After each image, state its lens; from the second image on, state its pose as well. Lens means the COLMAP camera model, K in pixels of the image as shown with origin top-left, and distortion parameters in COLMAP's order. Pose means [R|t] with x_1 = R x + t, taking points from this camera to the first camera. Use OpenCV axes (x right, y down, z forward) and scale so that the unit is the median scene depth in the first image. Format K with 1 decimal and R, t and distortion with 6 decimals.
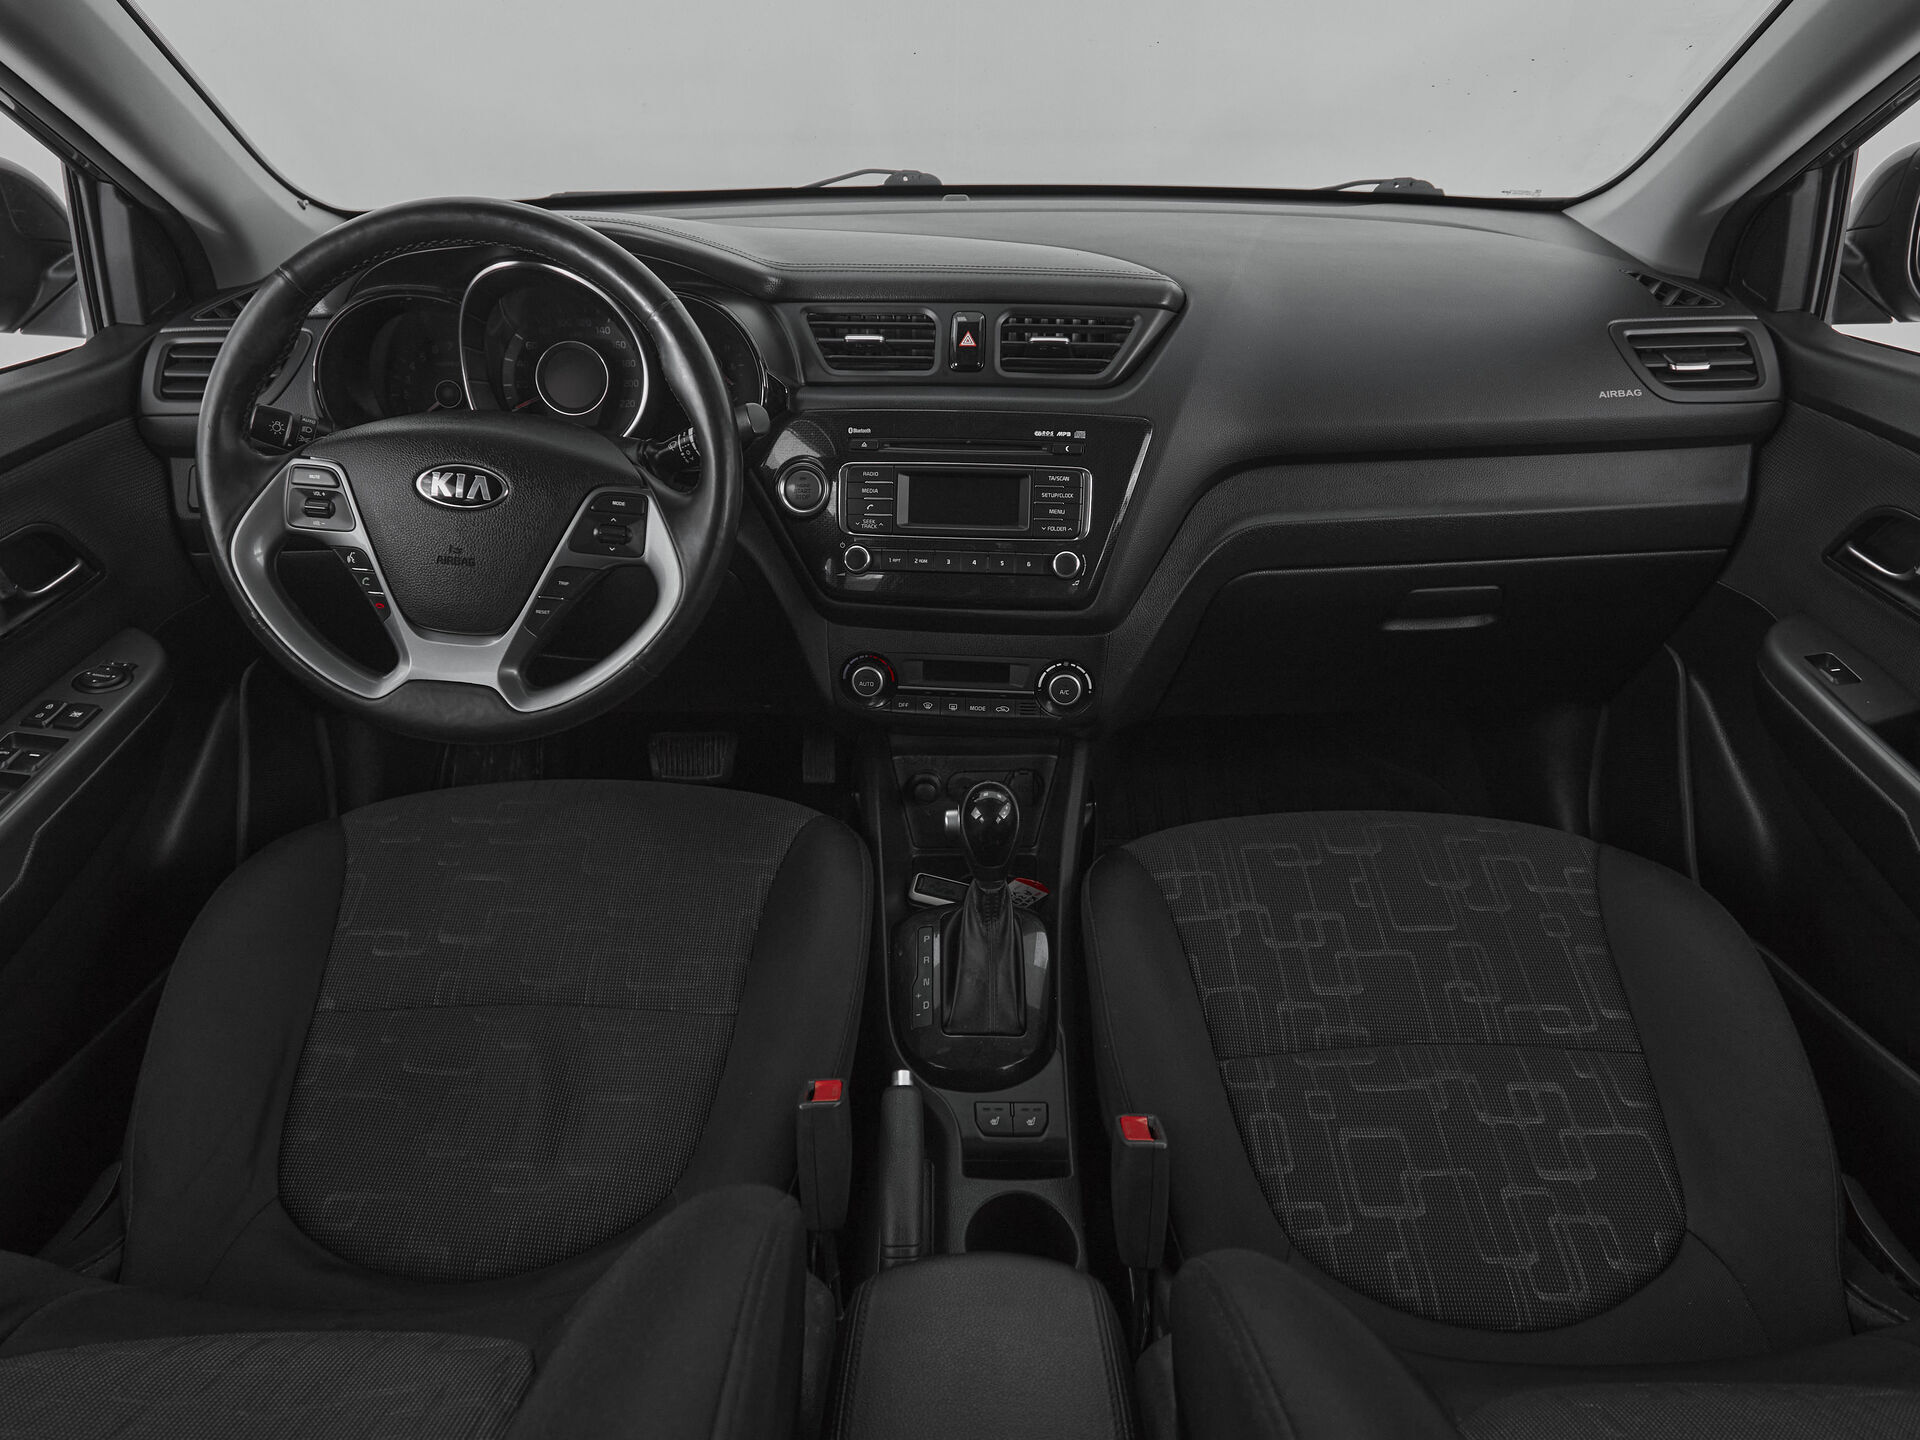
lens RADIAL K [[1300.4, 0, 949.0], [0, 1300.4, 719.8], [0, 0, 1]] dist [-0.002828, 0.001275]
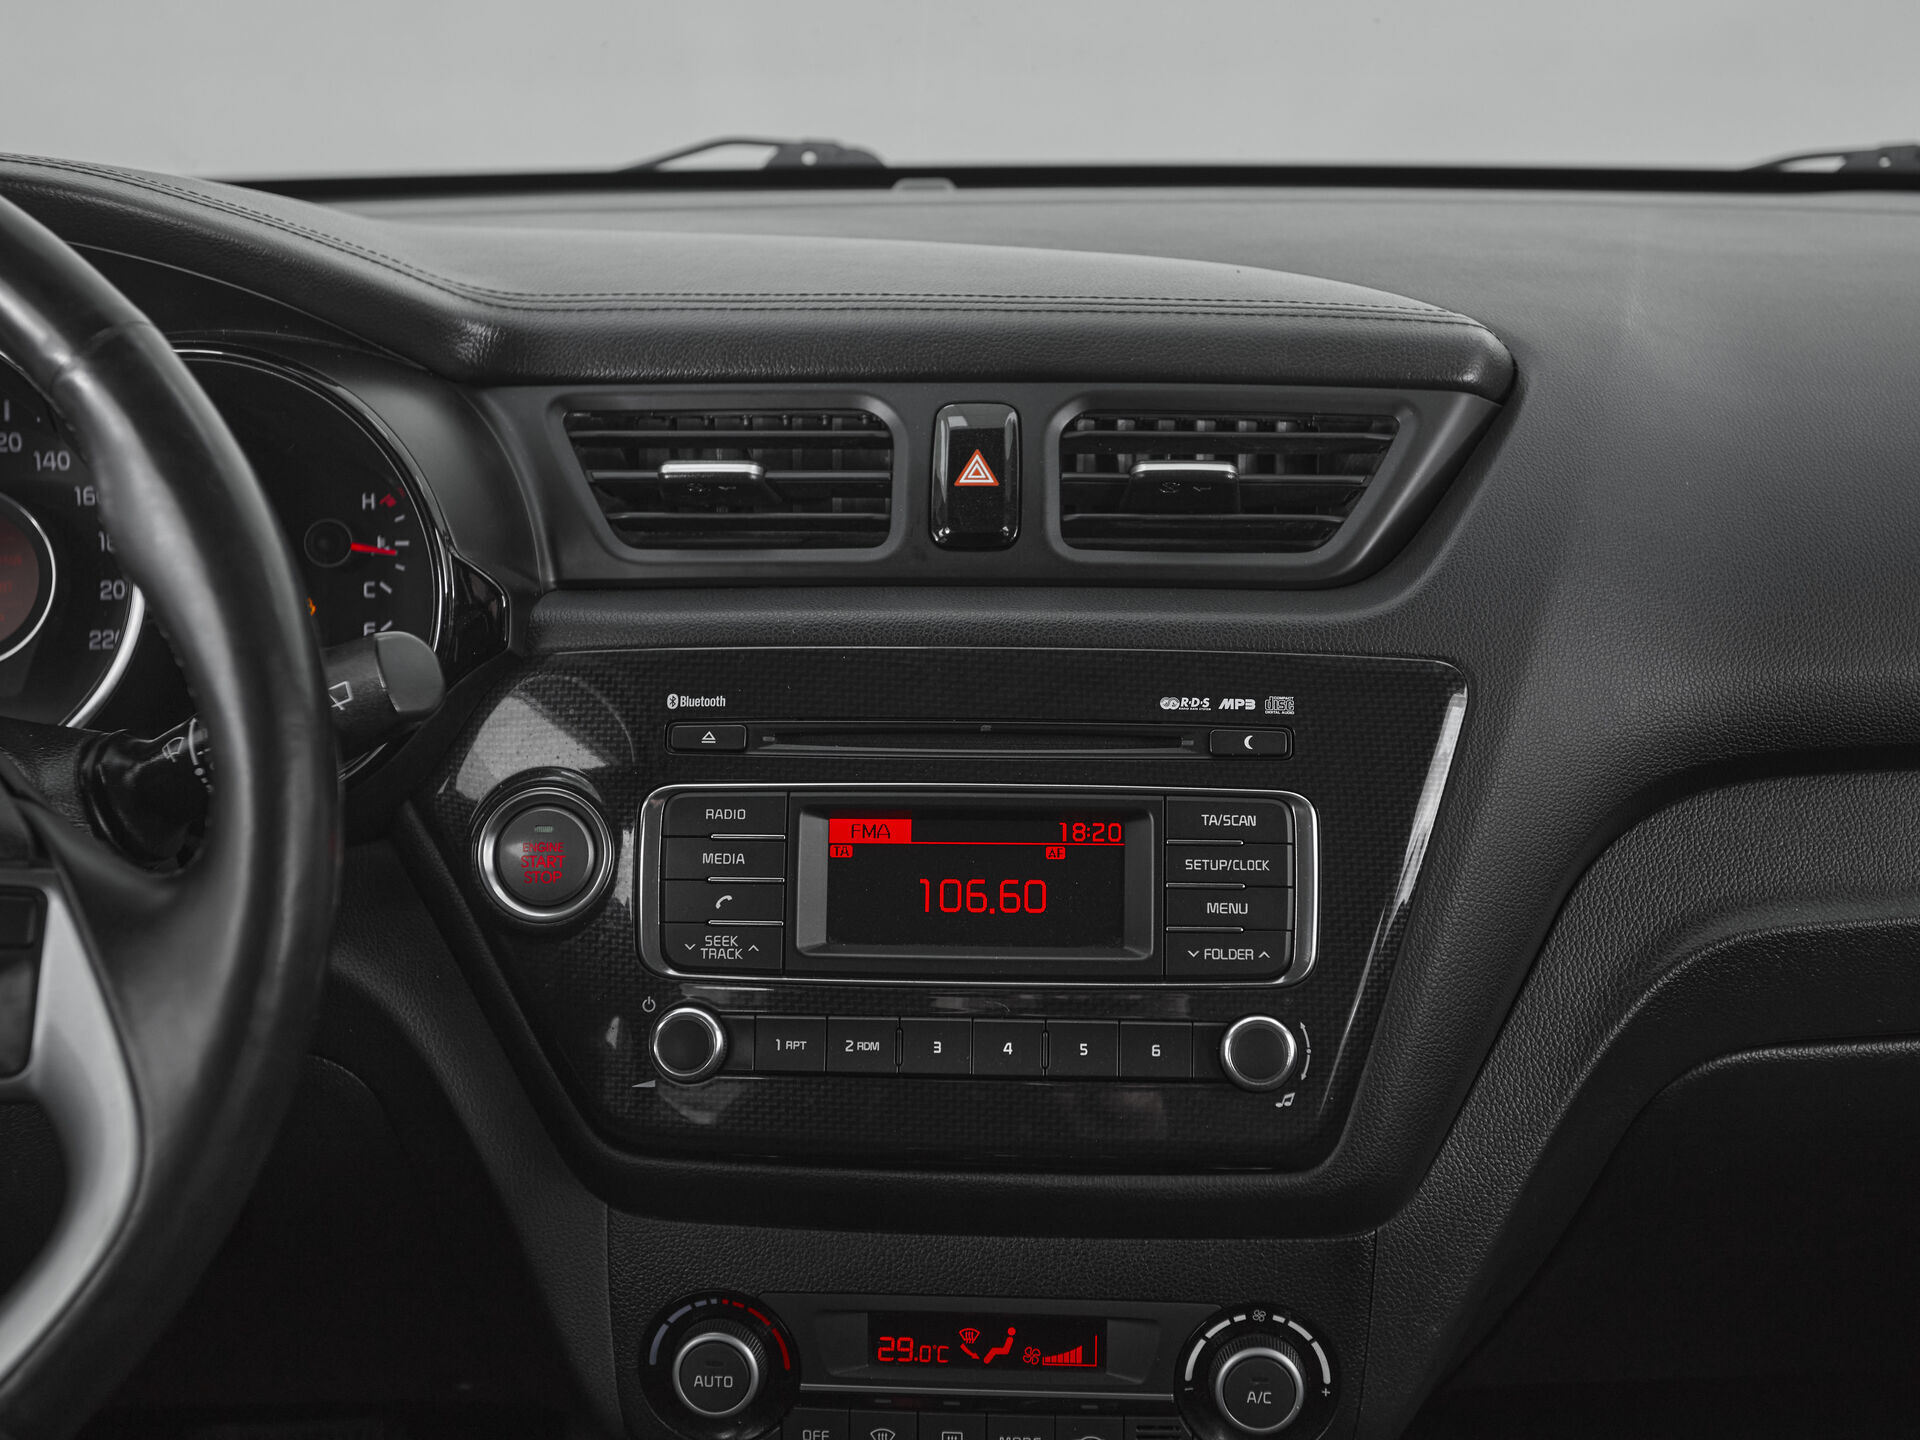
lens RADIAL K [[2293.3, 0, 973.0], [0, 2293.3, 727.7], [0, 0, 1]] dist [0.019014, 0.066039]
pose [[0.999083, -0.011753, 0.041159, -0.015873], [0.019732, 0.979759, -0.199205, -0.080213], [-0.037984, 0.199834, 0.979093, 0.344521]]
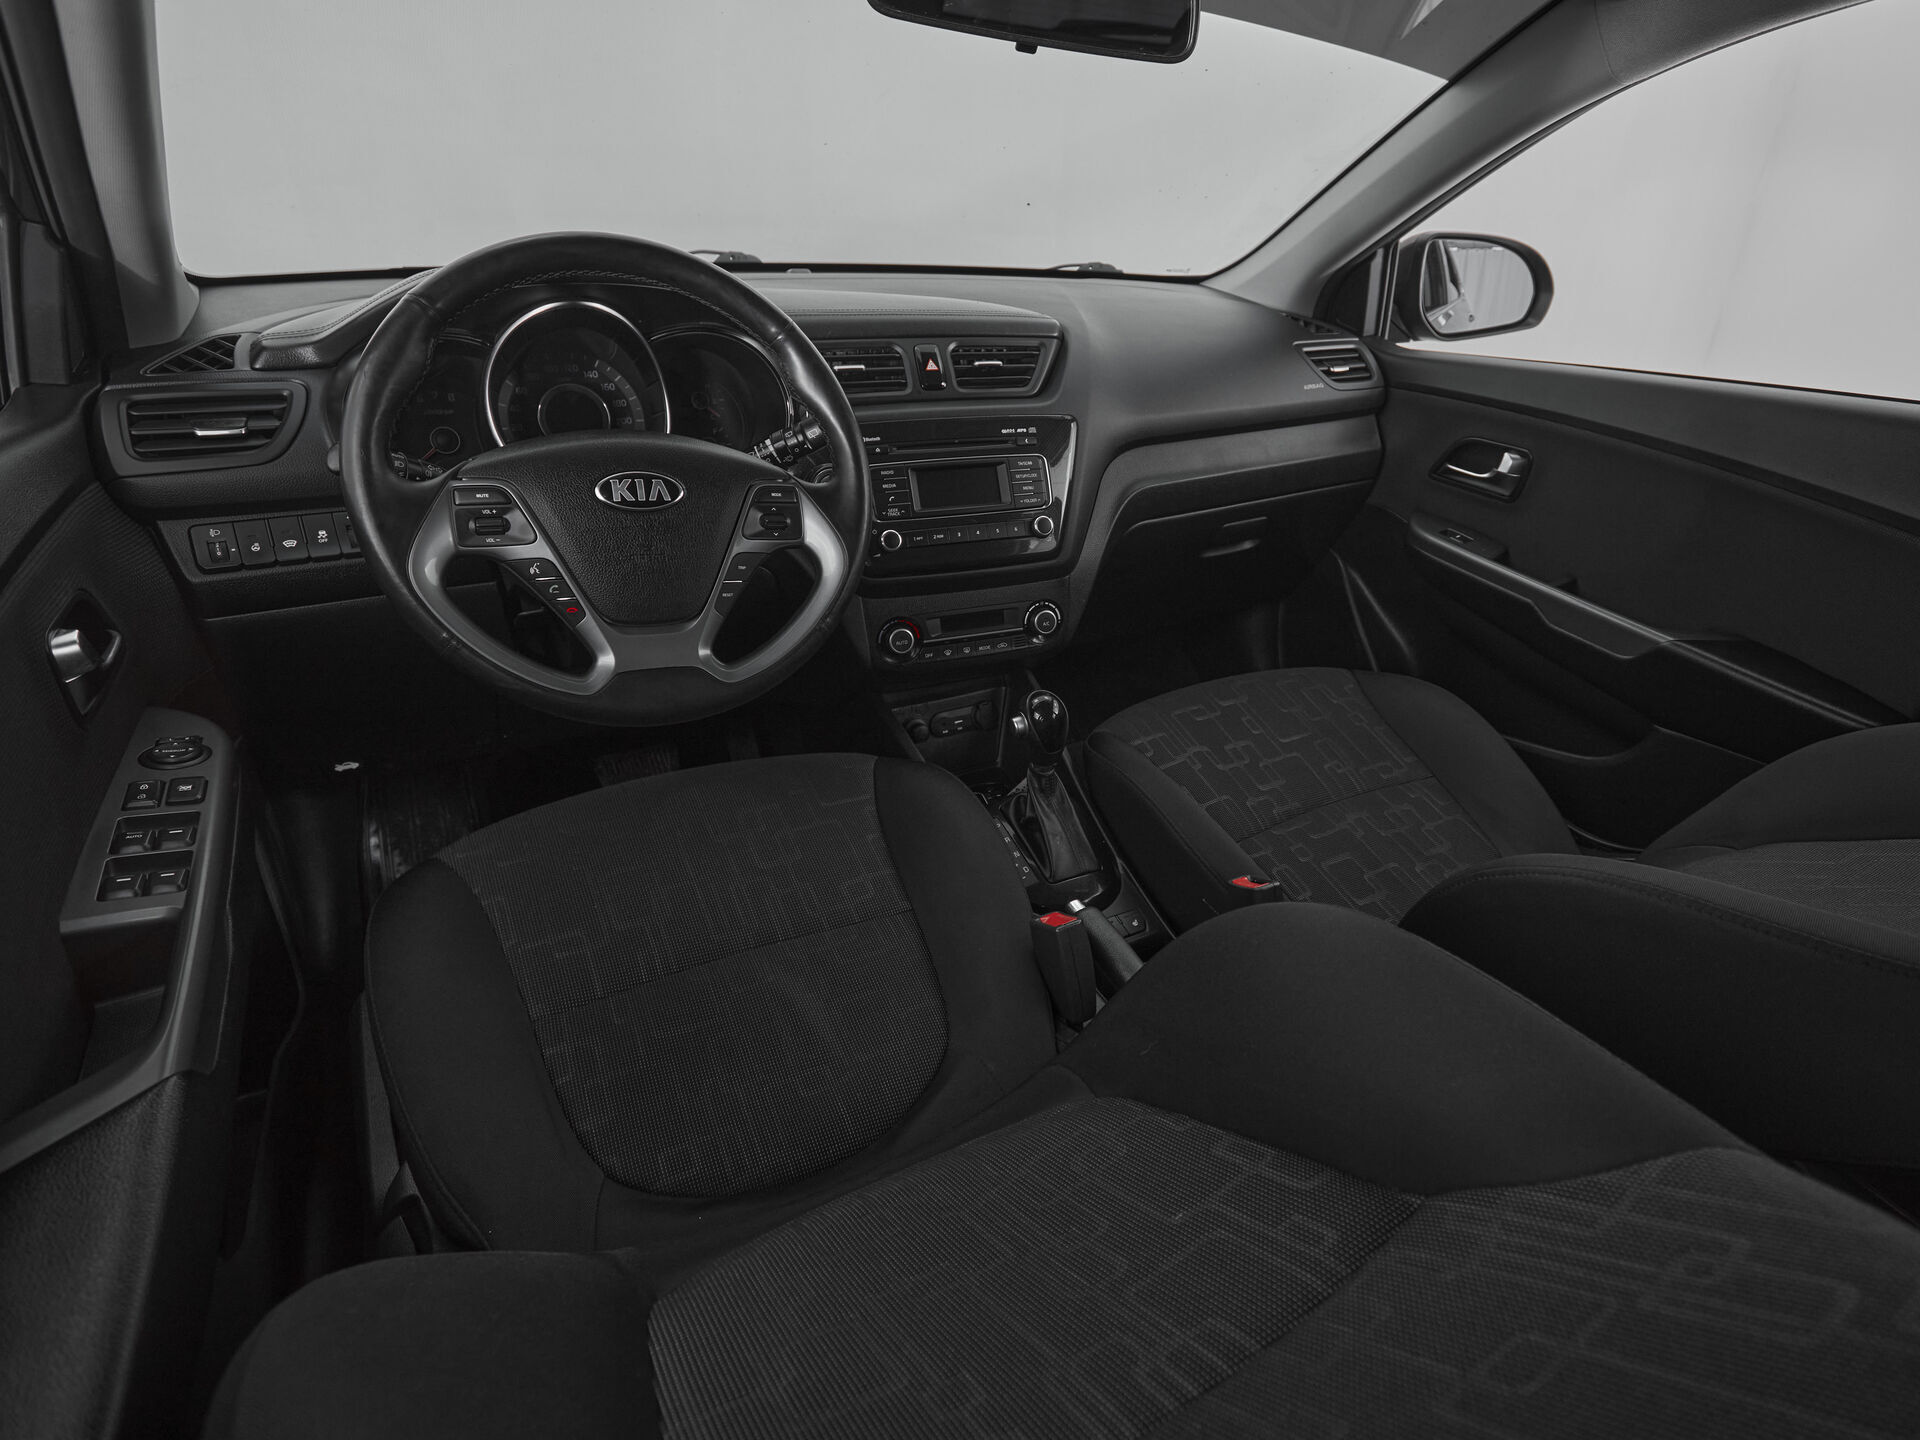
lens RADIAL K [[1055.3, 0, 1070.8], [0, 1055.3, 715.7], [0, 0, 1]] dist [-0.006721, -0.000704]
pose [[0.854671, -0.191427, 0.482589, -0.442752], [0.204833, 0.978468, 0.025365, 0.050134], [-0.477054, 0.077172, 0.875479, 0.045551]]
